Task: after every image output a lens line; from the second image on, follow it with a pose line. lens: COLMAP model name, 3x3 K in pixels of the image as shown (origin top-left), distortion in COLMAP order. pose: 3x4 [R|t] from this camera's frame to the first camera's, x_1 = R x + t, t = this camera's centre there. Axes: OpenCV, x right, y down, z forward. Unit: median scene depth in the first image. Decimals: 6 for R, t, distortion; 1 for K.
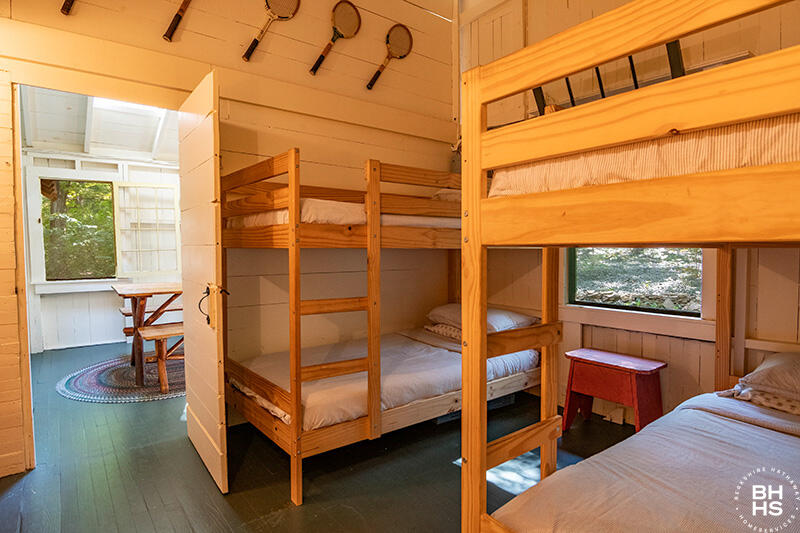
lens RADIAL K [[441.1, 0, 400.0], [0, 441.1, 266.5], [0, 0, 1]] dist [-0.016338, -0.001154]
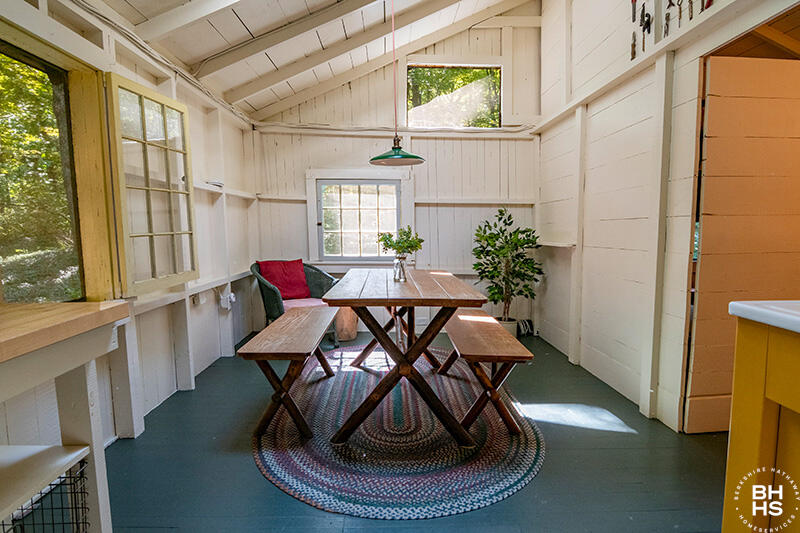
lens RADIAL K [[441.1, 0, 400.0], [0, 441.1, 266.5], [0, 0, 1]] dist [-0.016338, -0.001154]
pose [[0.587993, -0.074626, 0.805416, -0.836701], [0.049994, 0.997184, 0.055896, -0.016355], [-0.807319, 0.007399, 0.590068, 0.519836]]
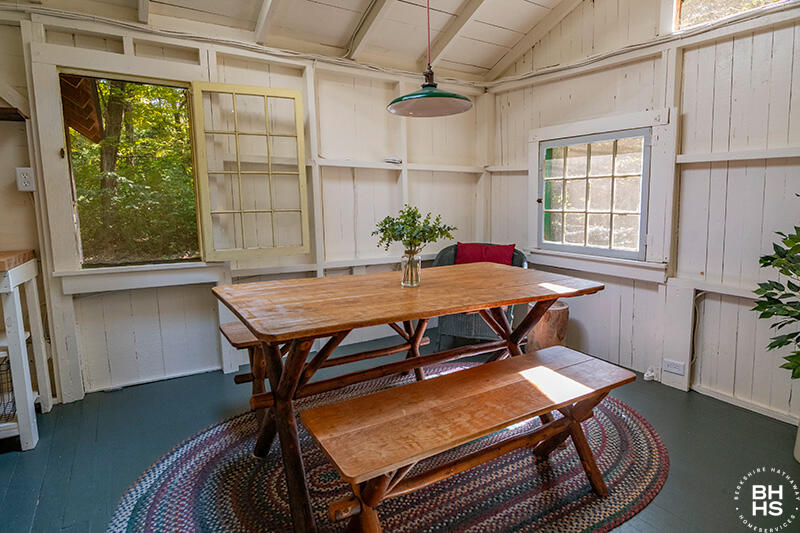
lens RADIAL K [[441.1, 0, 400.0], [0, 441.1, 266.5], [0, 0, 1]] dist [-0.016338, -0.001154]
pose [[0.996290, 0.008851, -0.085603, -0.352919], [-0.001773, 0.996597, 0.082409, -0.014562], [0.086041, -0.081951, 0.992915, 0.470110]]
